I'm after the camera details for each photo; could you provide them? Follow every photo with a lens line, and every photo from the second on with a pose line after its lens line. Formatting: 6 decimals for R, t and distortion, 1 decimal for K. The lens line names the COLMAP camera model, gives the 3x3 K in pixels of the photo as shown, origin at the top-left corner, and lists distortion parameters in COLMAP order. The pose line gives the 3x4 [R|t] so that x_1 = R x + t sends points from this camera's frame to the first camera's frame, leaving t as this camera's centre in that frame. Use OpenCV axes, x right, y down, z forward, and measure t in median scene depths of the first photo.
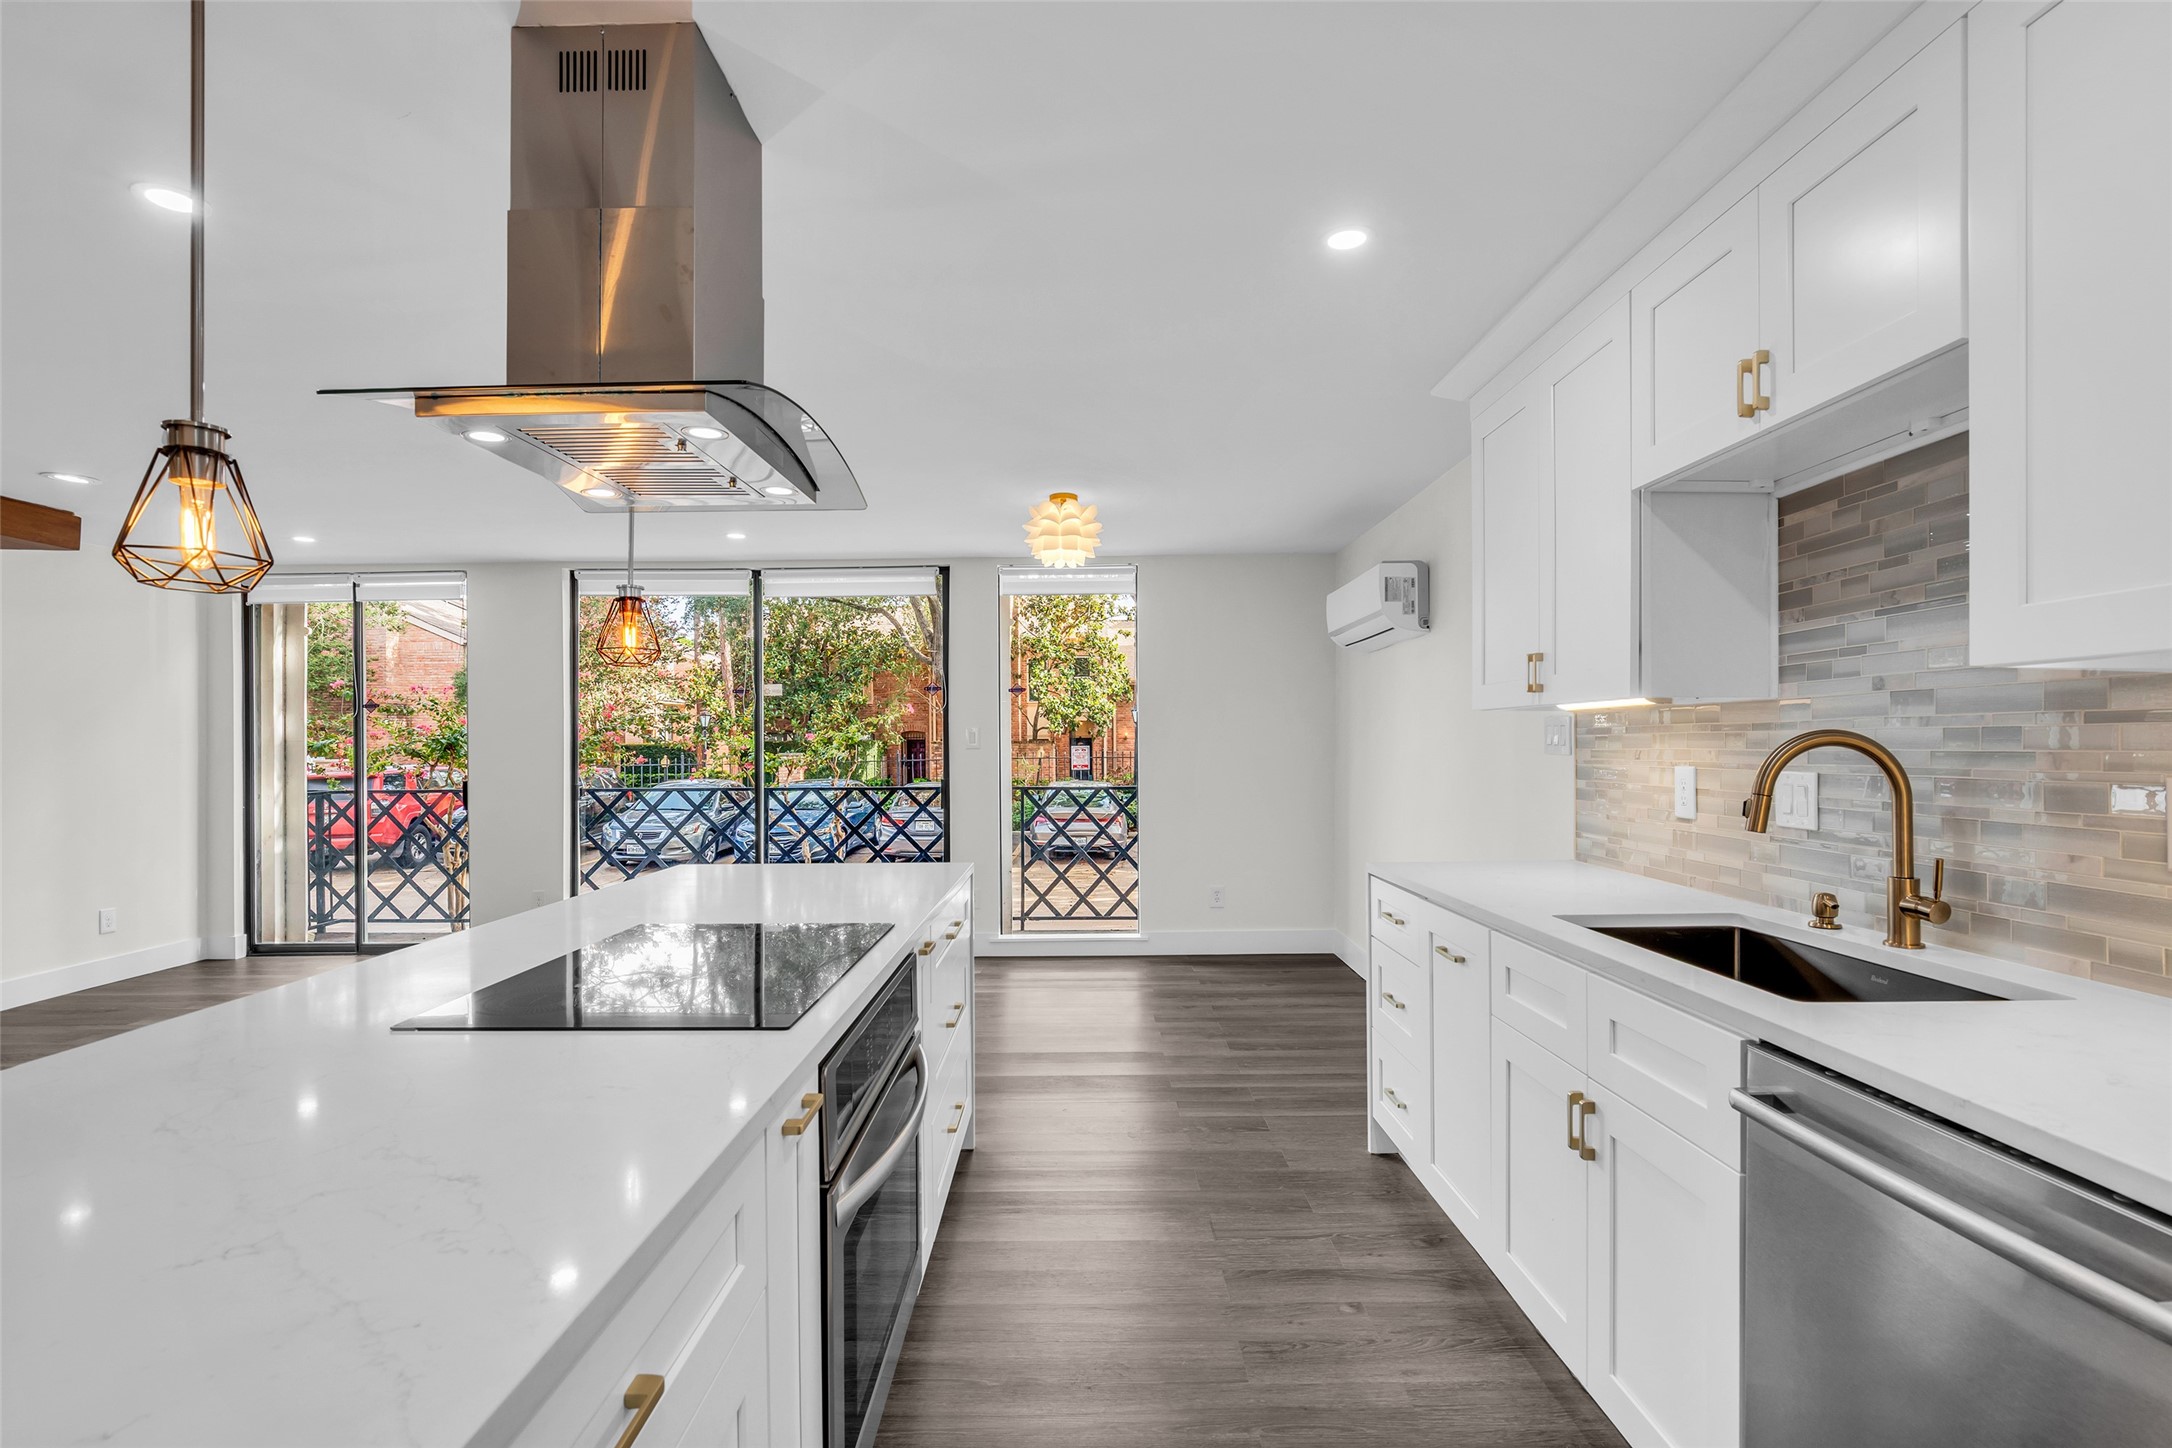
lens RADIAL K [[994.0, 0, 1079.8], [0, 994.0, 743.7], [0, 0, 1]] dist [-0.018824, 0.004418]
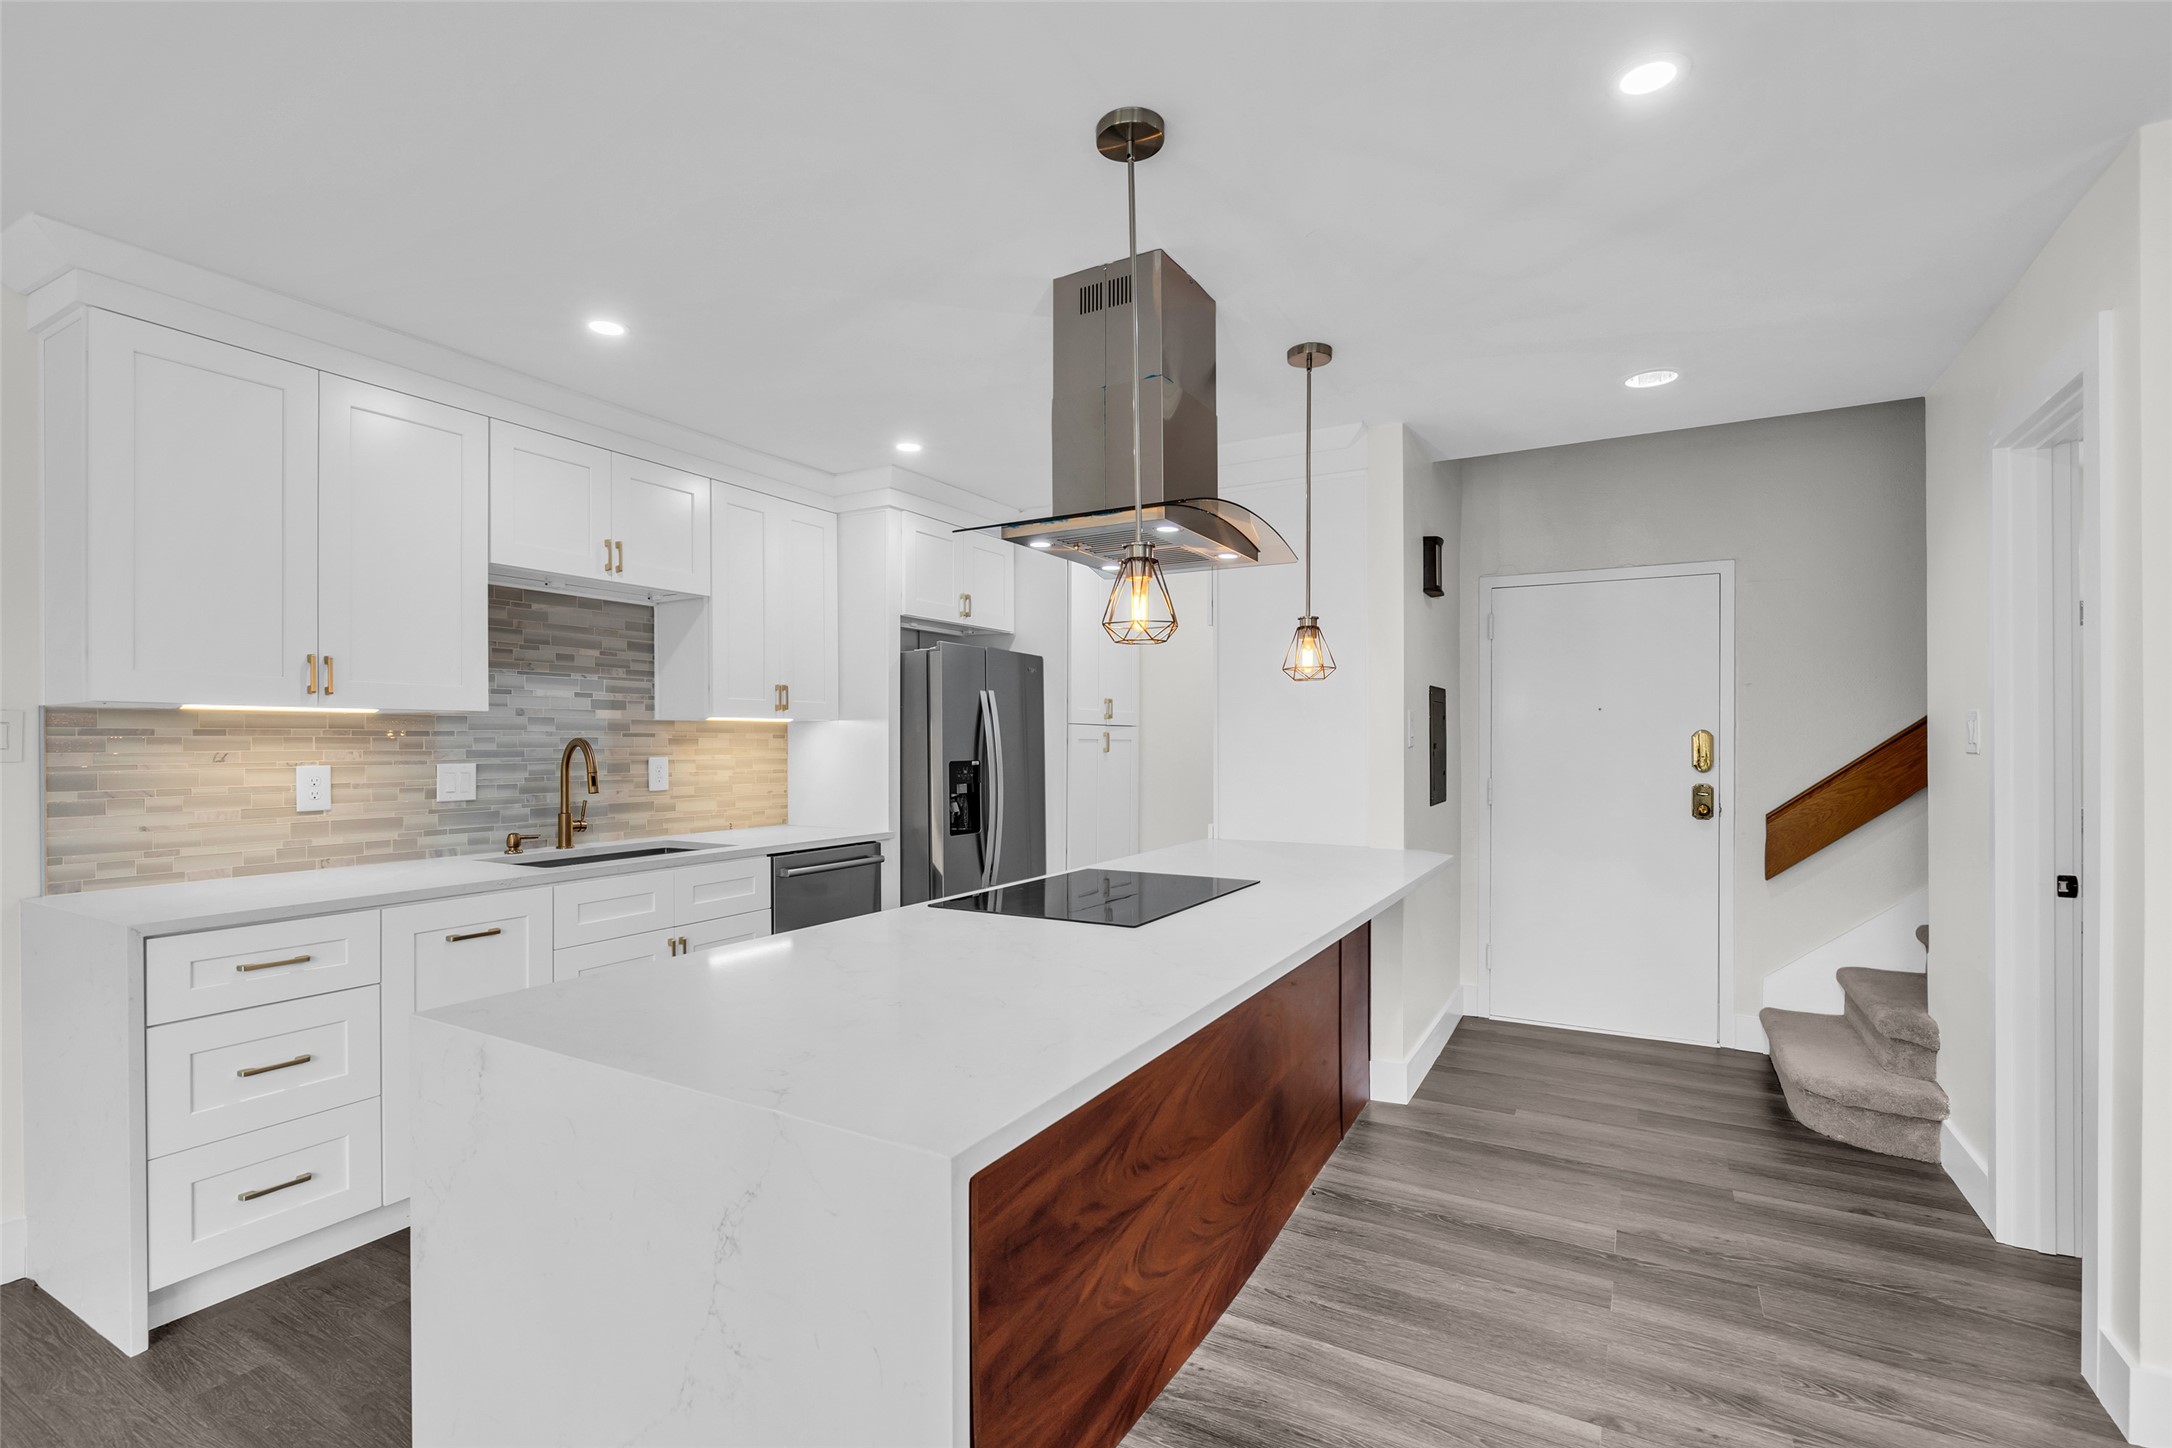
lens RADIAL K [[994.0, 0, 1079.8], [0, 994.0, 743.7], [0, 0, 1]] dist [-0.018824, 0.004418]
pose [[-0.869372, 0.004504, 0.494138, -0.711393], [0.004324, 0.999990, -0.001509, 0.002850], [-0.494140, 0.000825, -0.869382, 1.515932]]
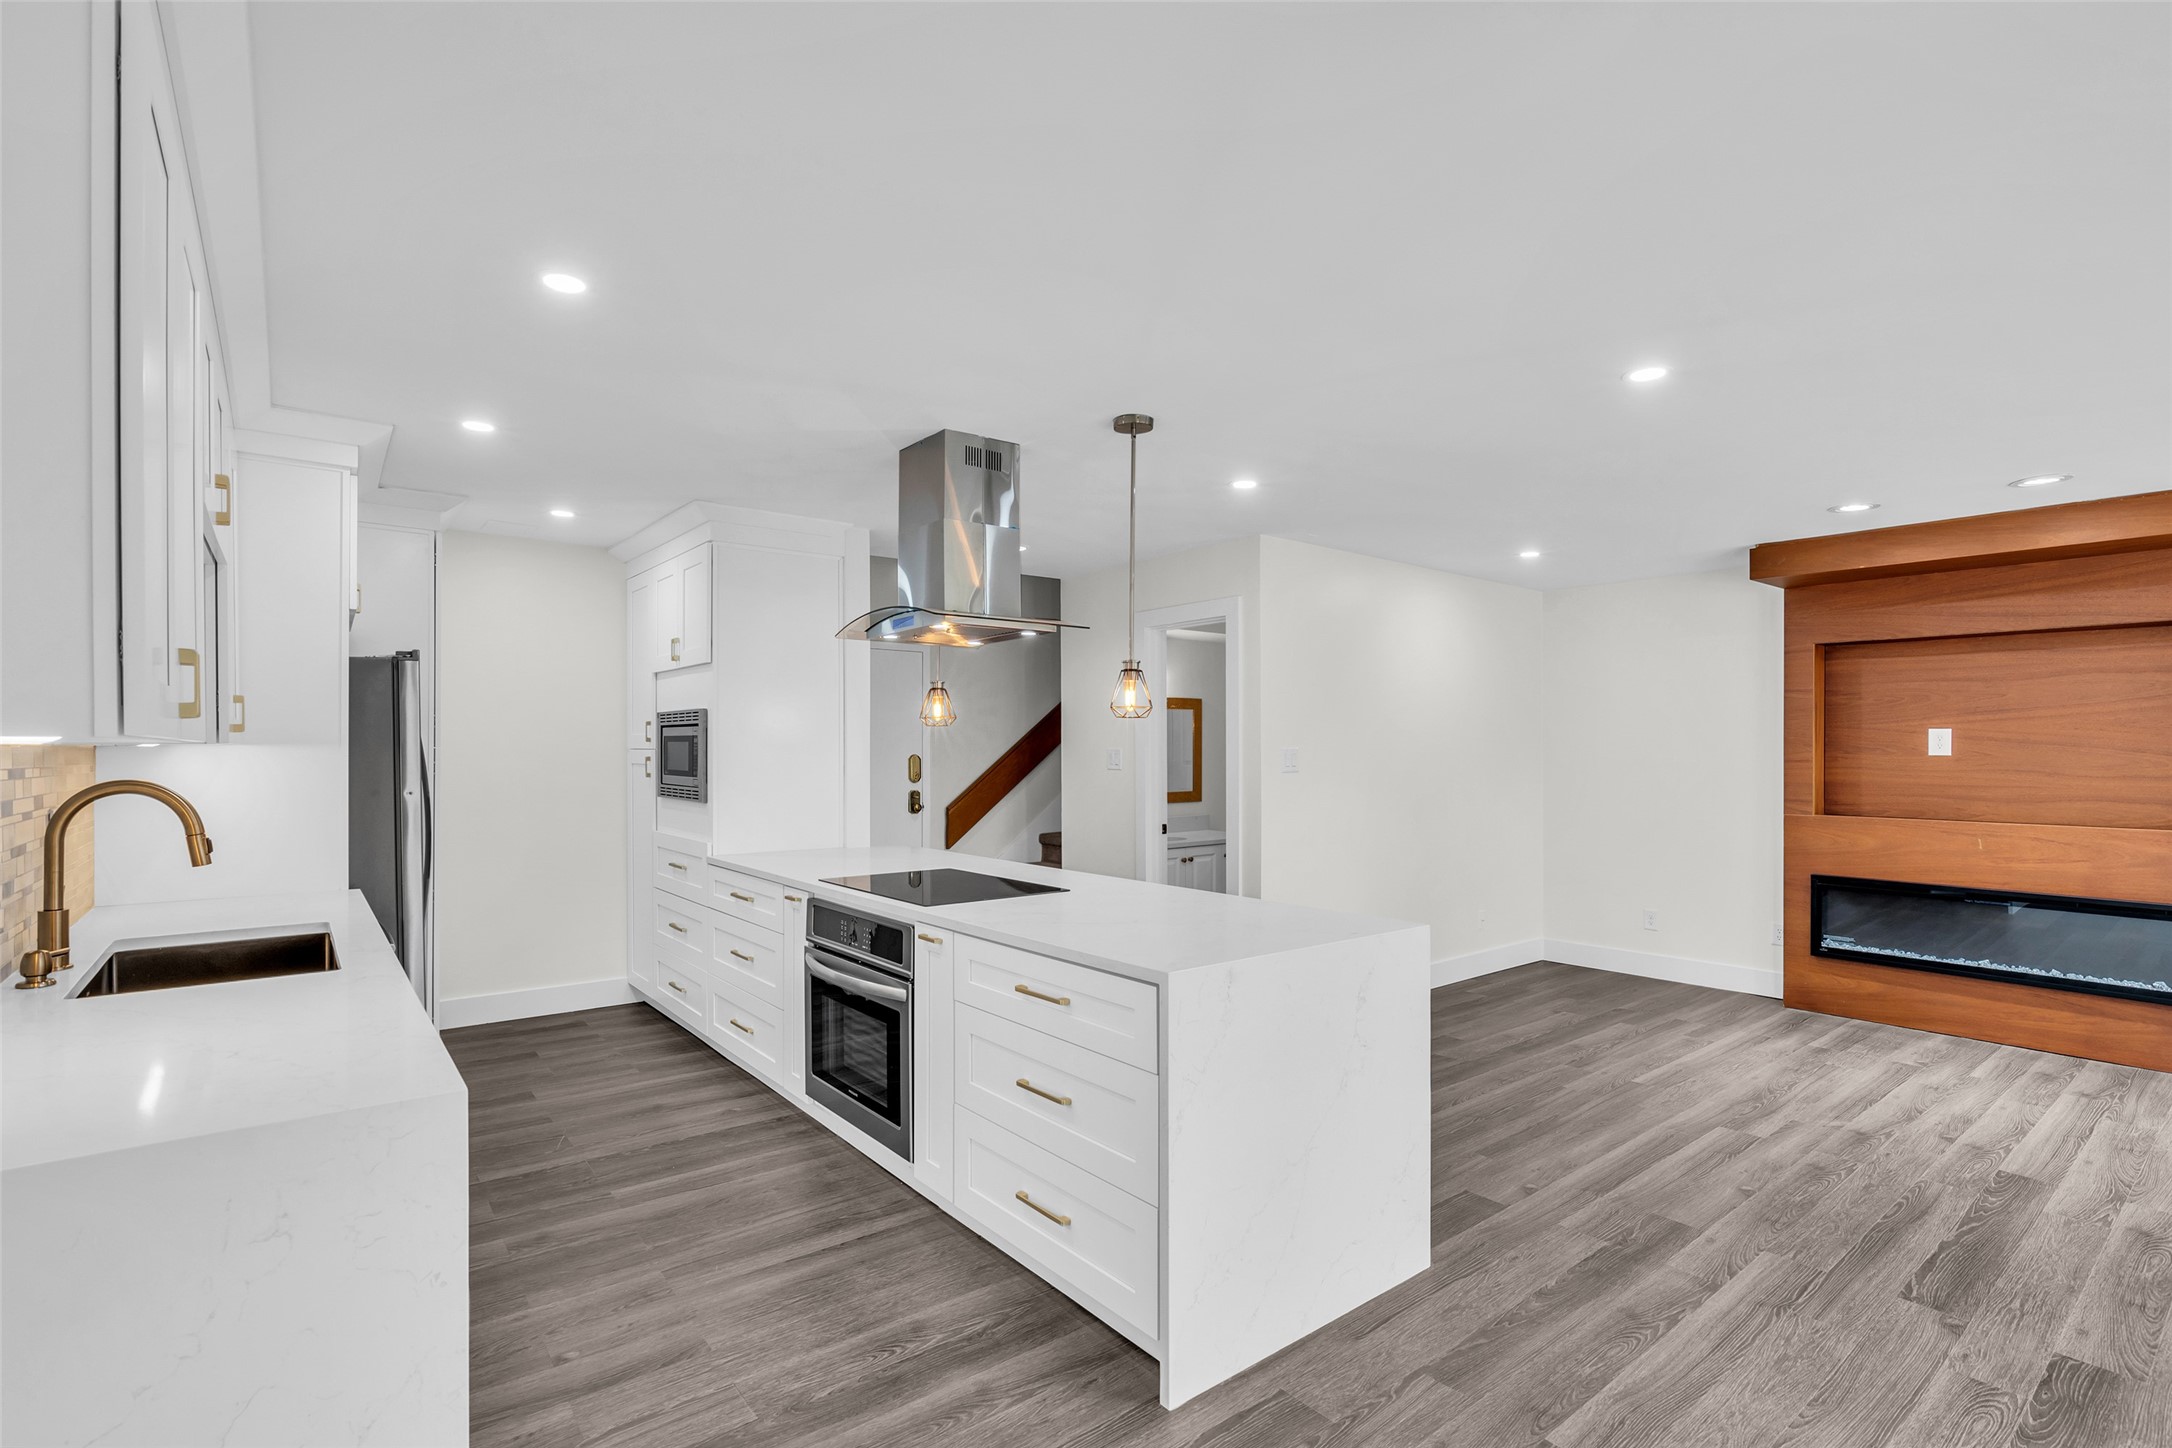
lens RADIAL K [[1008.1, 0, 1089.0], [0, 1008.1, 745.0], [0, 0, 1]] dist [-0.016827, 0.006178]
pose [[-0.782269, 0.001954, -0.622938, 0.418563], [0.004128, 0.999989, -0.002047, -0.033745], [0.622928, -0.004173, -0.782268, 1.824772]]
